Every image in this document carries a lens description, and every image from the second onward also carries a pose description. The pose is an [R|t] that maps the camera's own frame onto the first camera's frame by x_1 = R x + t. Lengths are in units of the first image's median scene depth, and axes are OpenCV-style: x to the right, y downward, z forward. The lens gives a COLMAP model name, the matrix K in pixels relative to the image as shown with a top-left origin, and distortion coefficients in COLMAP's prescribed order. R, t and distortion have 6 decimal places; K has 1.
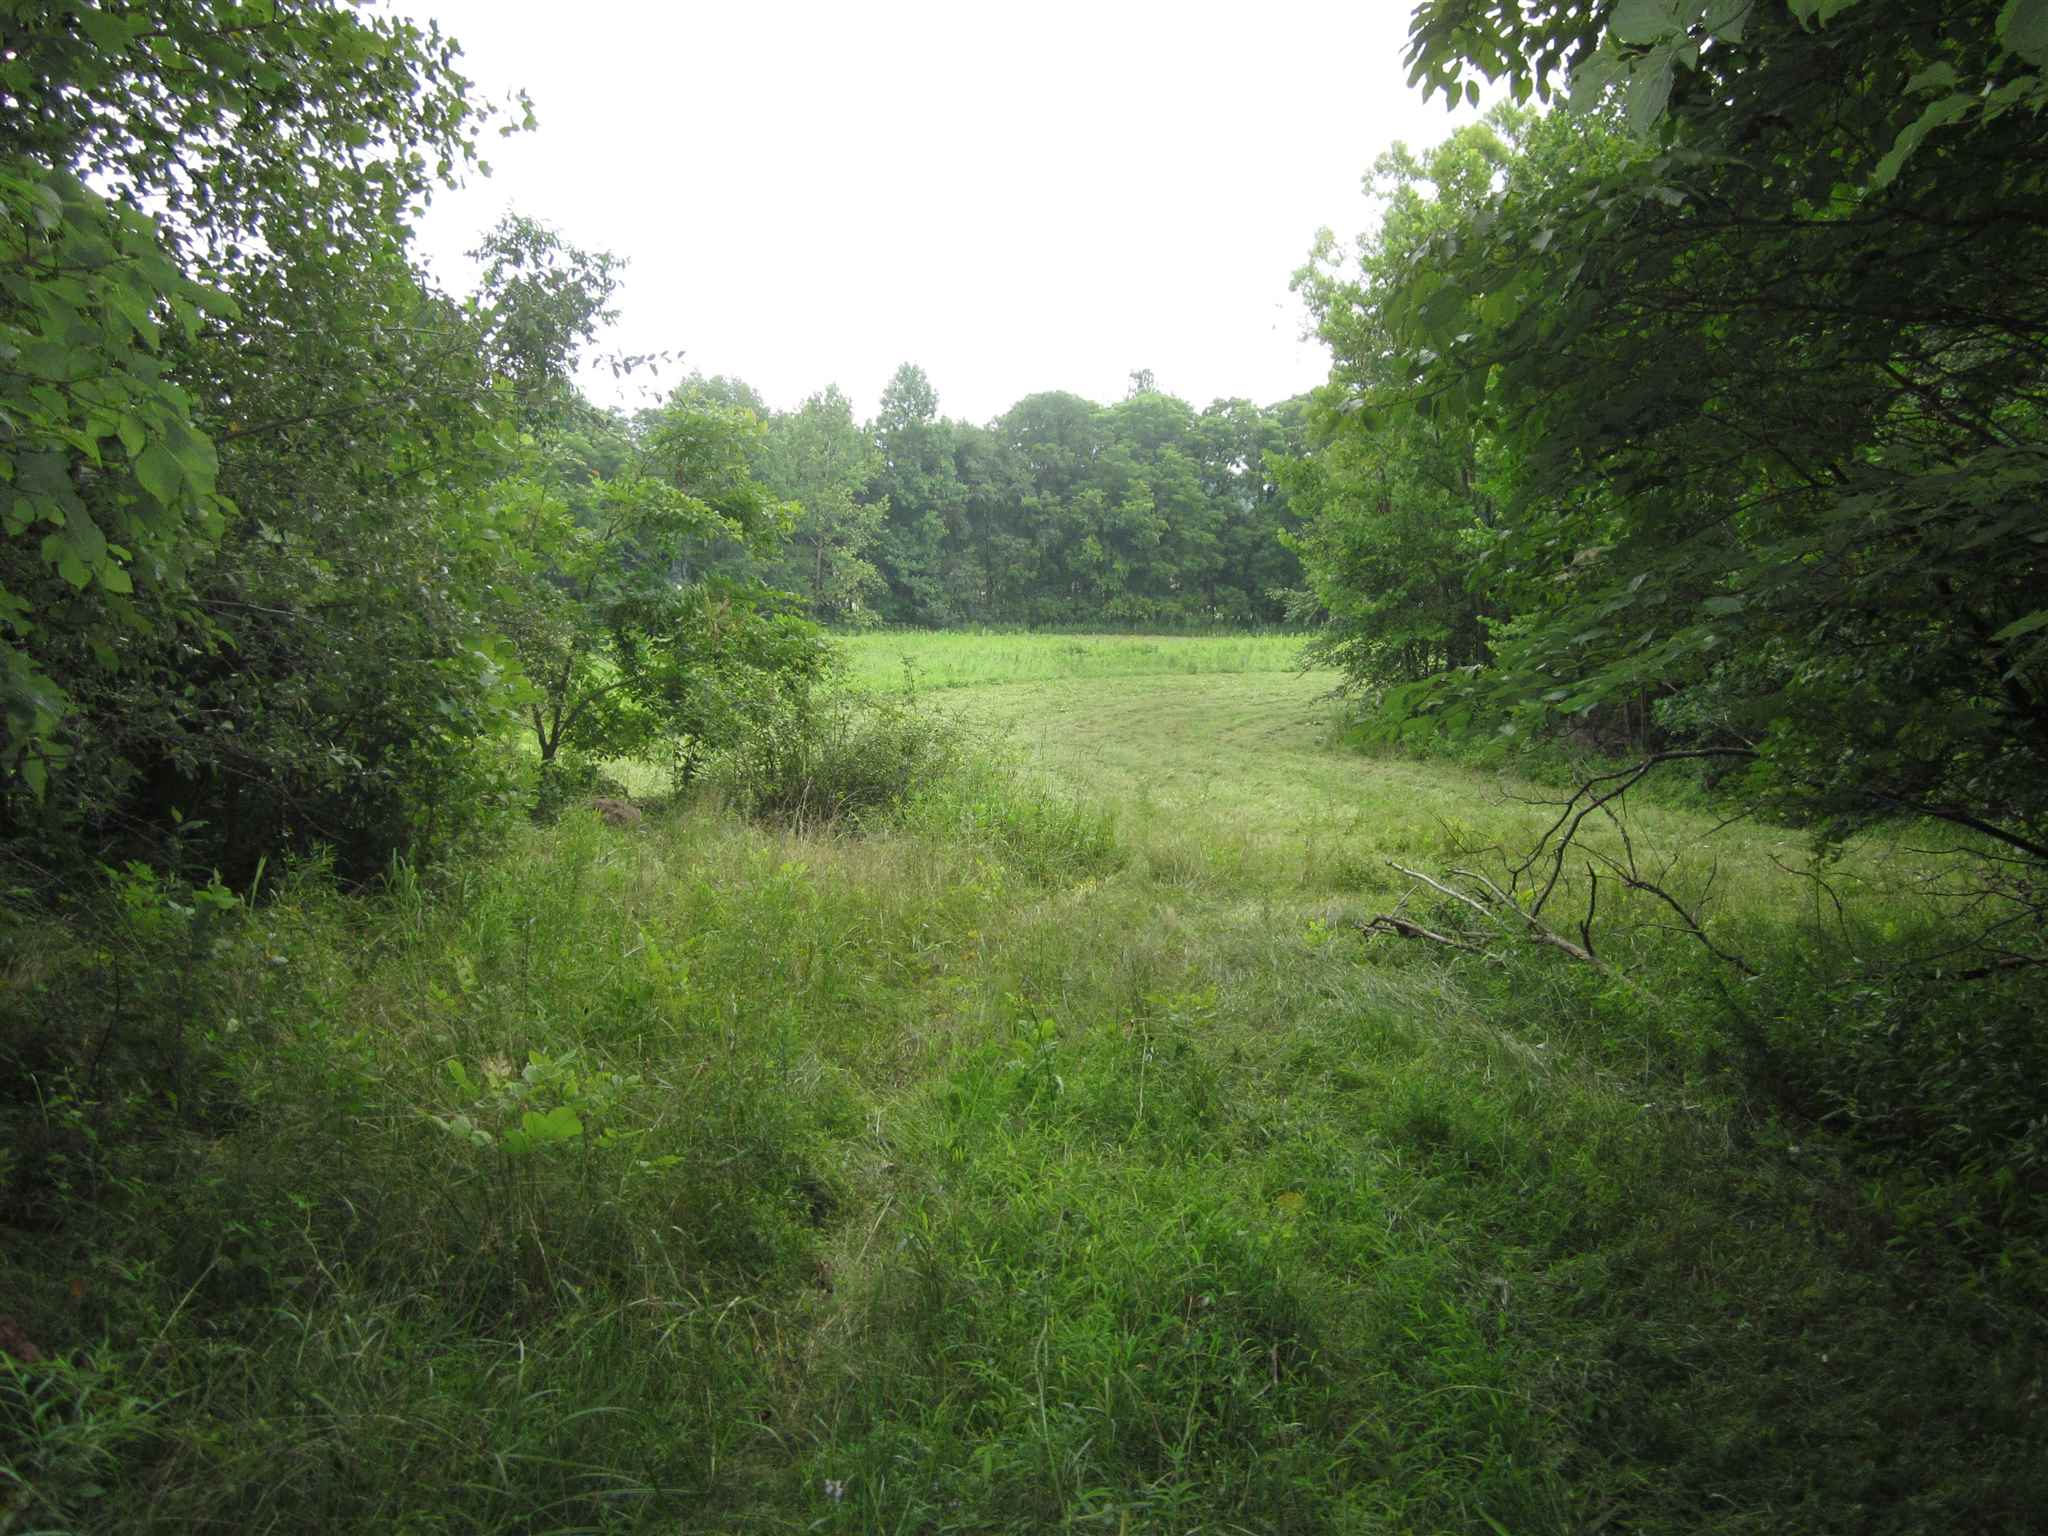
lens RADIAL K [[1712.4, 0, 1021.0], [0, 1712.4, 760.3], [0, 0, 1]] dist [-0.042137, 0.017223]
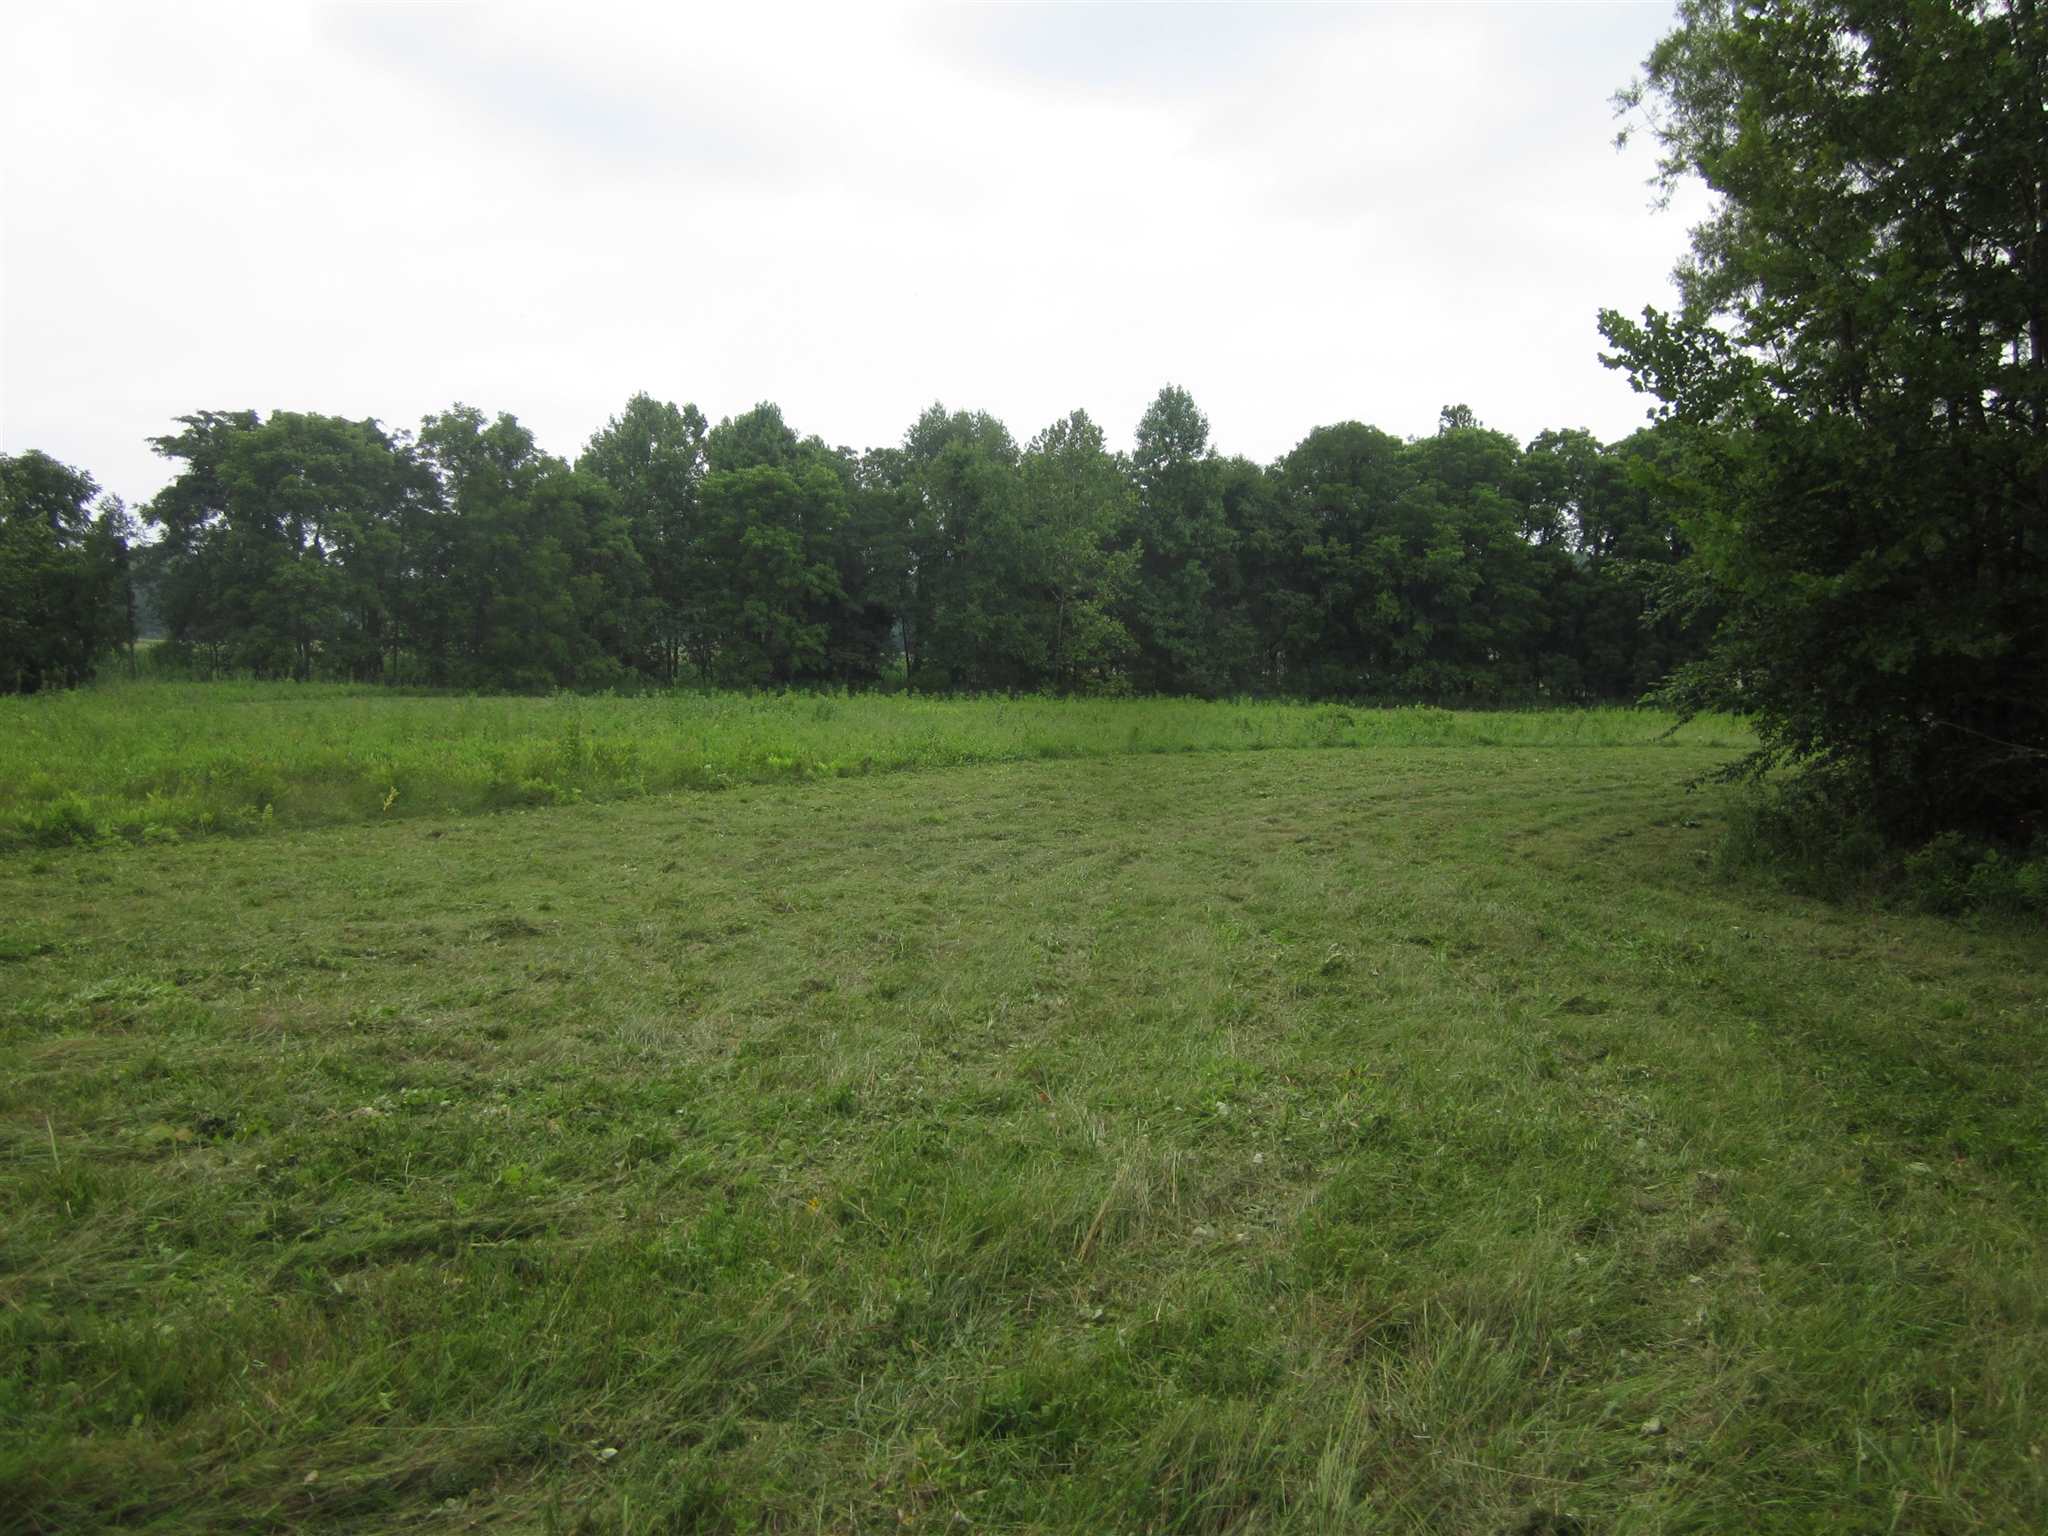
lens RADIAL K [[1712.4, 0, 1023.5], [0, 1712.4, 774.7], [0, 0, 1]] dist [-0.042137, 0.017223]
pose [[0.982721, 0.019628, -0.184048, 0.022091], [-0.027324, 0.998851, -0.039371, -0.003800], [0.183064, 0.043719, 0.982128, 0.152489]]
